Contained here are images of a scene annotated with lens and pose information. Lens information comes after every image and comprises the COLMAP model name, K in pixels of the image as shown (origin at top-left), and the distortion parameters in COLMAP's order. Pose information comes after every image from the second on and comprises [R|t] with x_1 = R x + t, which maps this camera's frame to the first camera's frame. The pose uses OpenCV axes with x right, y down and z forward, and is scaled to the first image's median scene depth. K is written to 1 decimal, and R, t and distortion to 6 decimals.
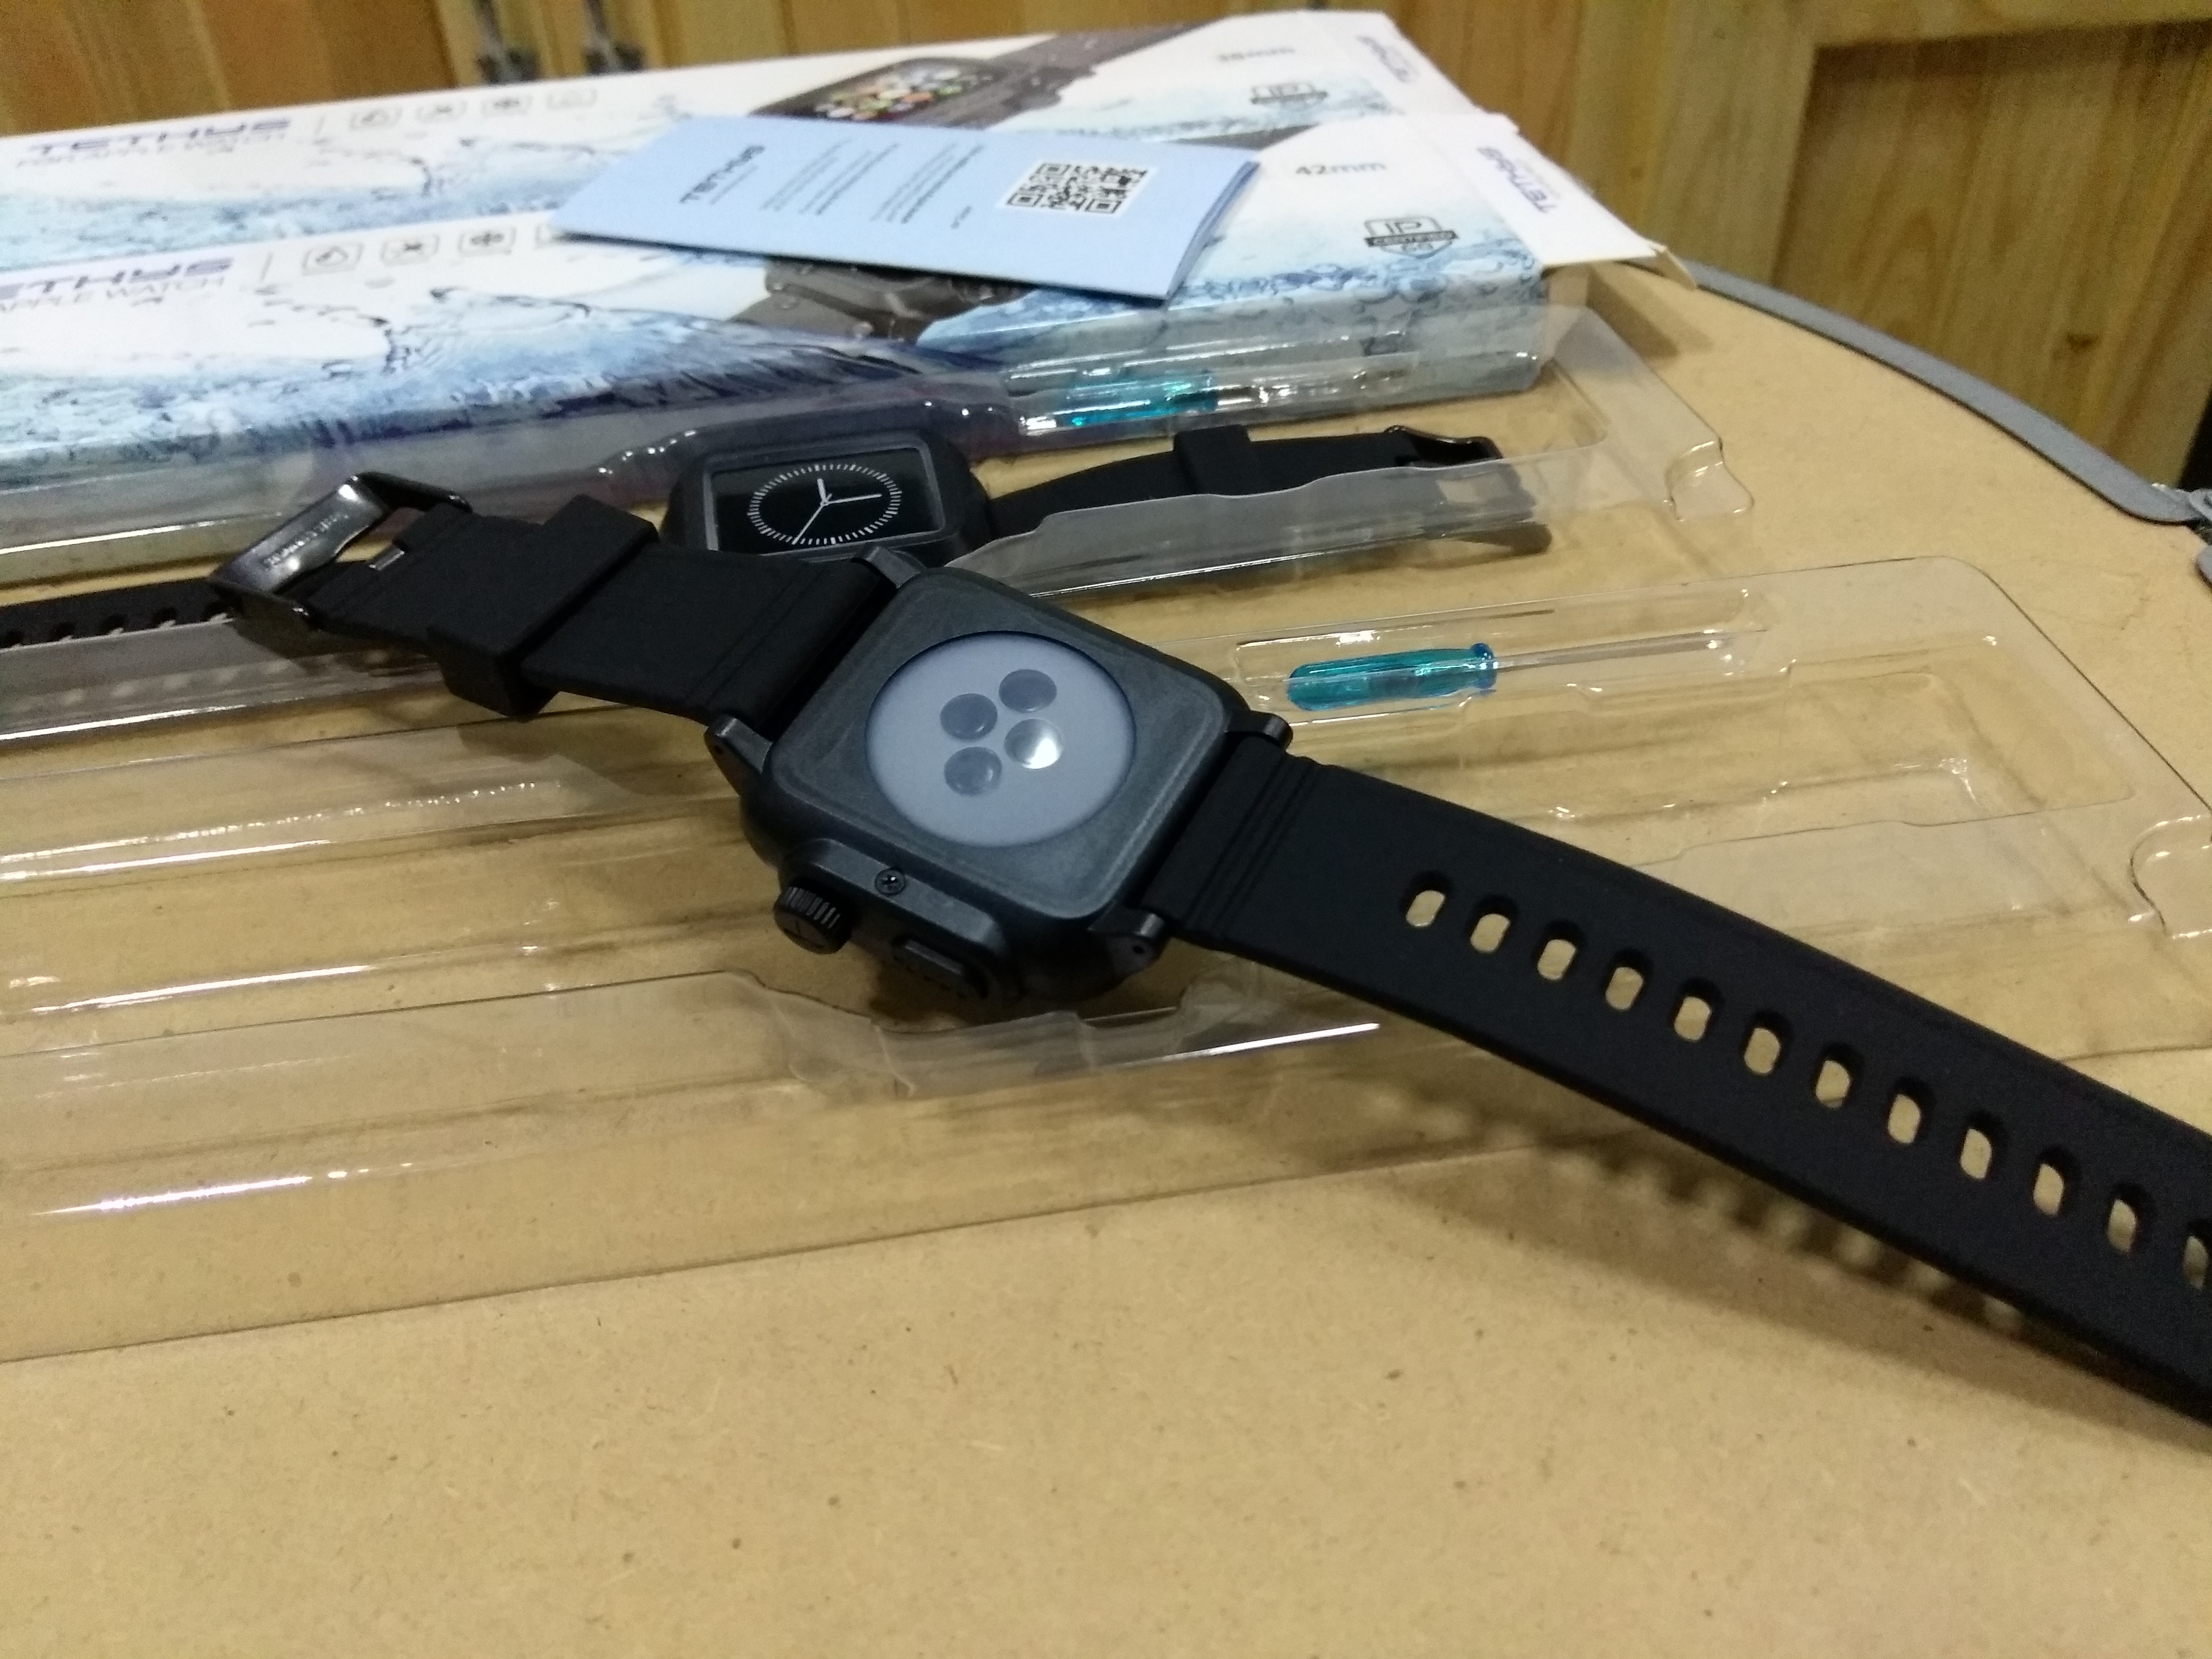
lens RADIAL K [[1640.6, 0, 1115.9], [0, 1640.6, 903.6], [0, 0, 1]] dist [0.006835, -0.055451]
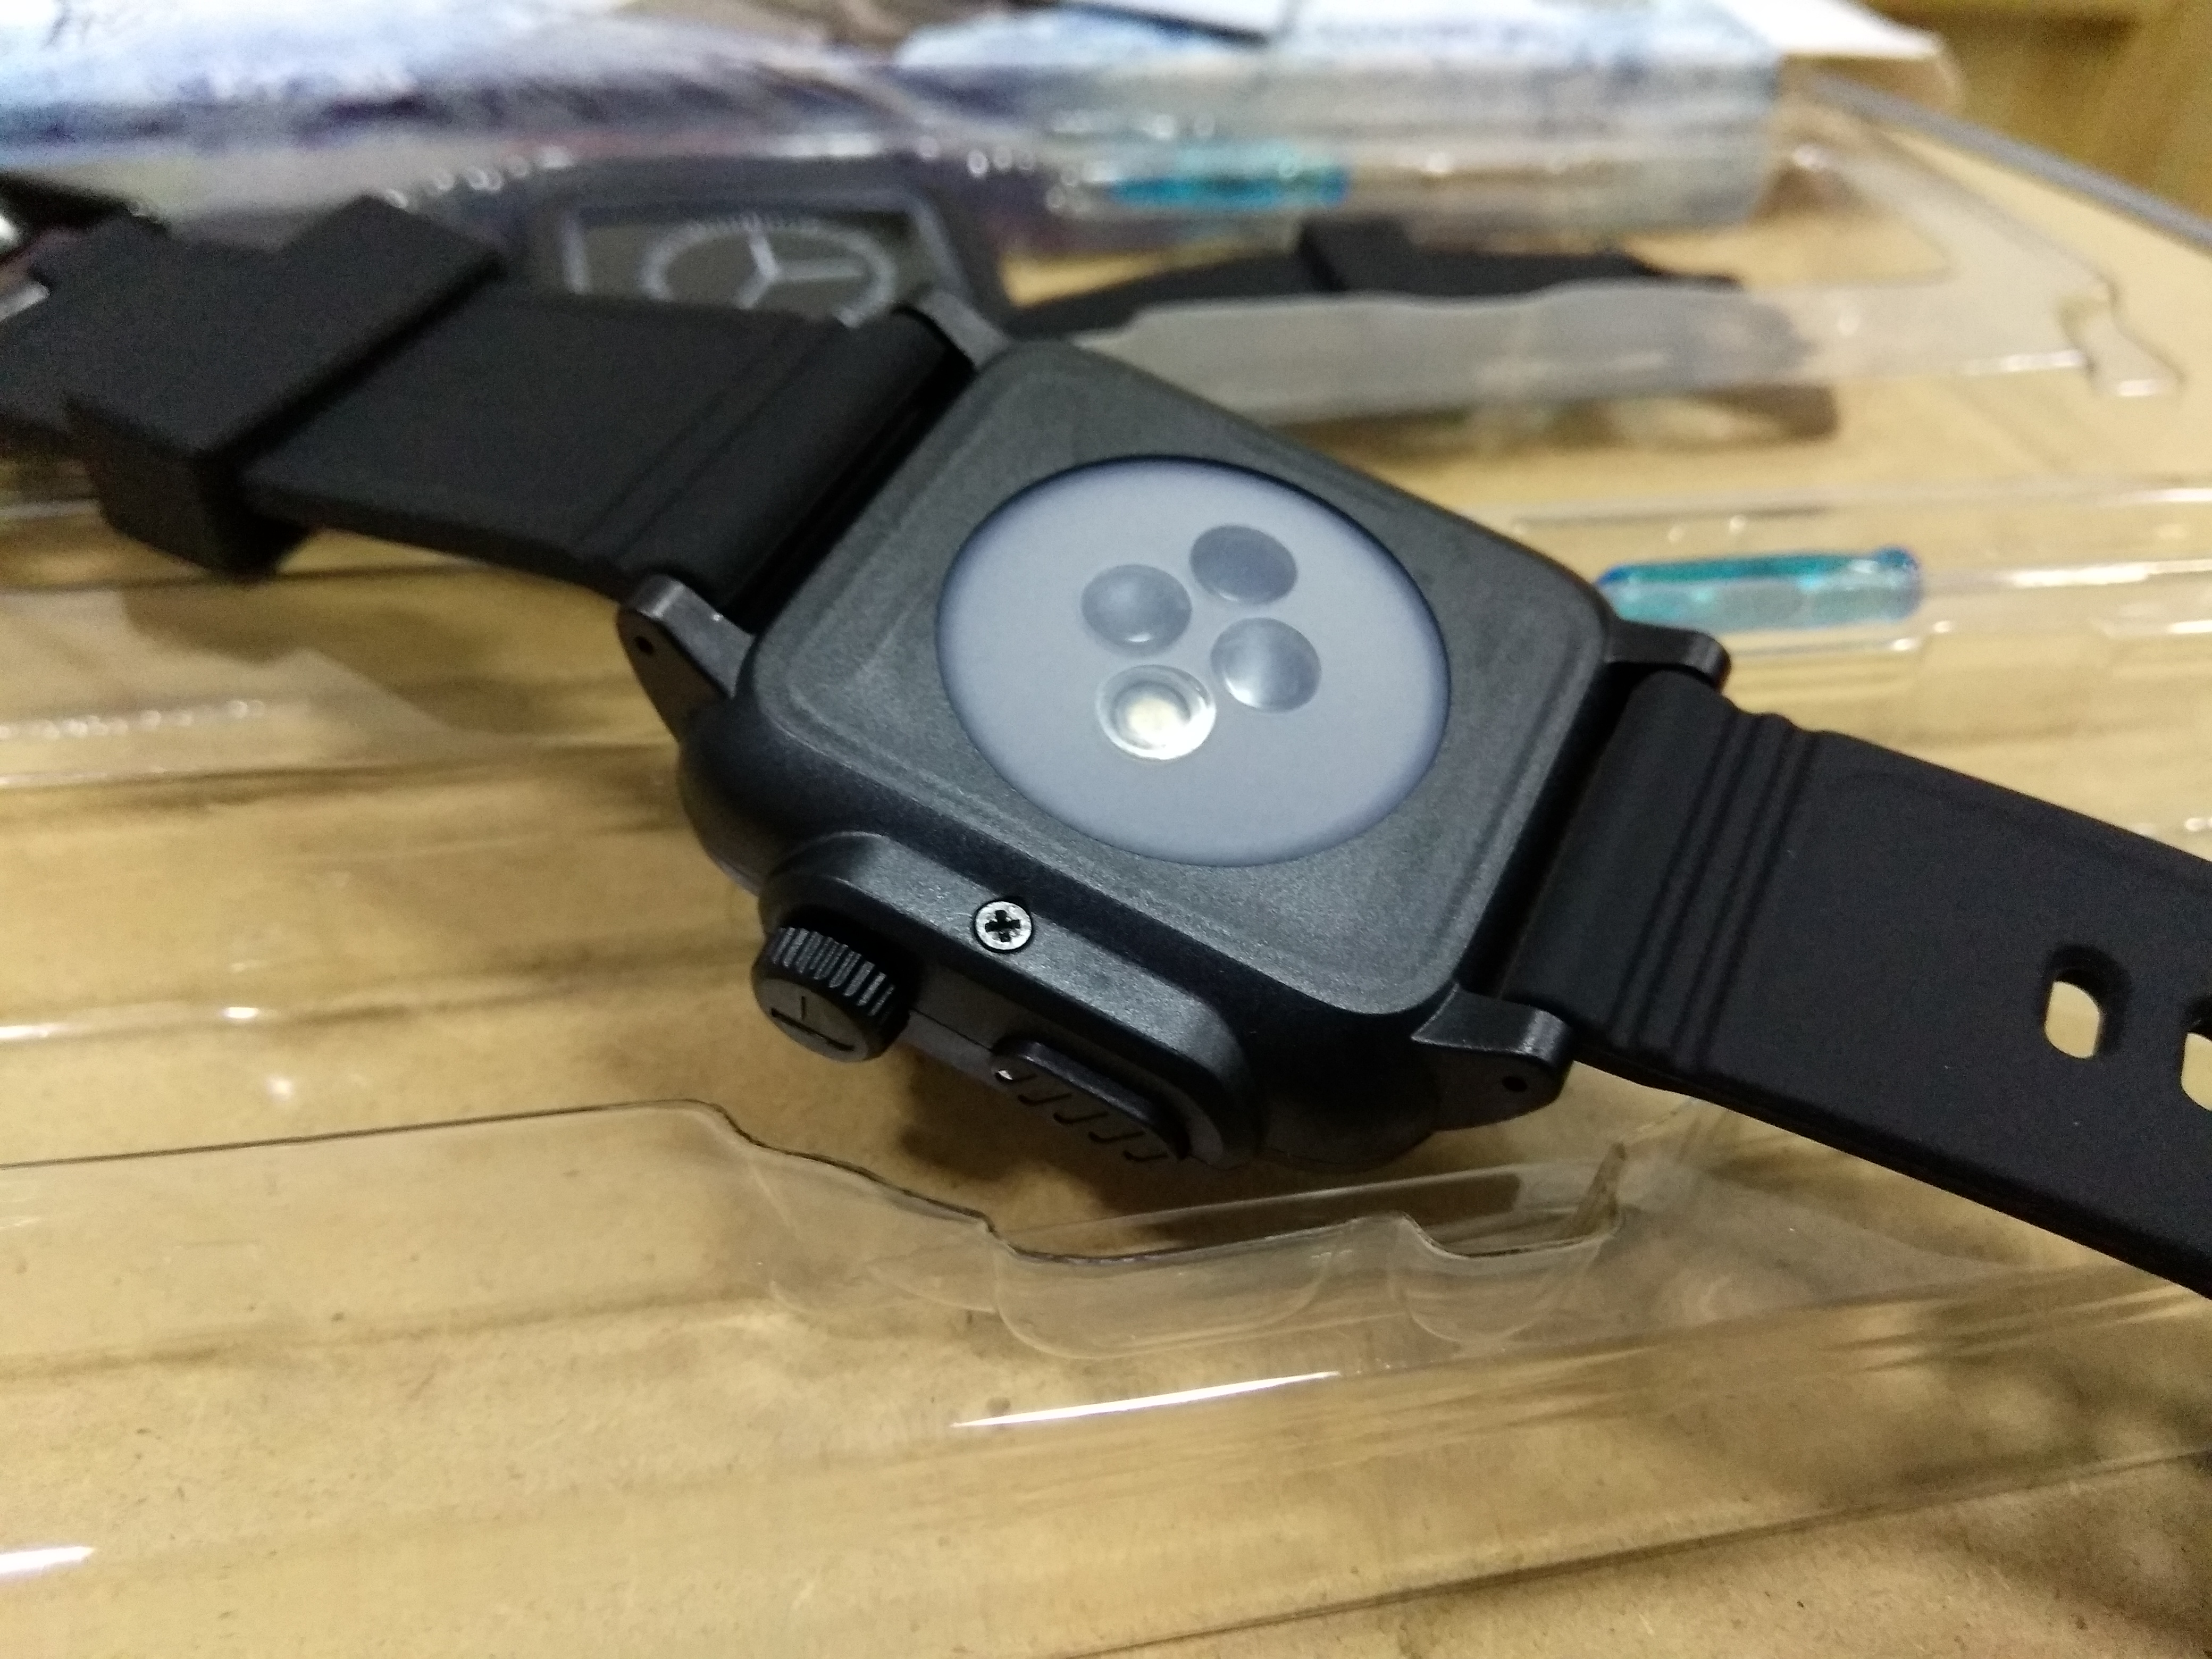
lens RADIAL K [[1774.3, 0, 1106.6], [0, 1774.3, 906.0], [0, 0, 1]] dist [0.002564, -0.056405]
pose [[0.993721, 0.036218, 0.105861, -0.149381], [-0.037005, 0.999300, 0.005486, -0.021313], [-0.105588, -0.009369, 0.994366, 0.425466]]
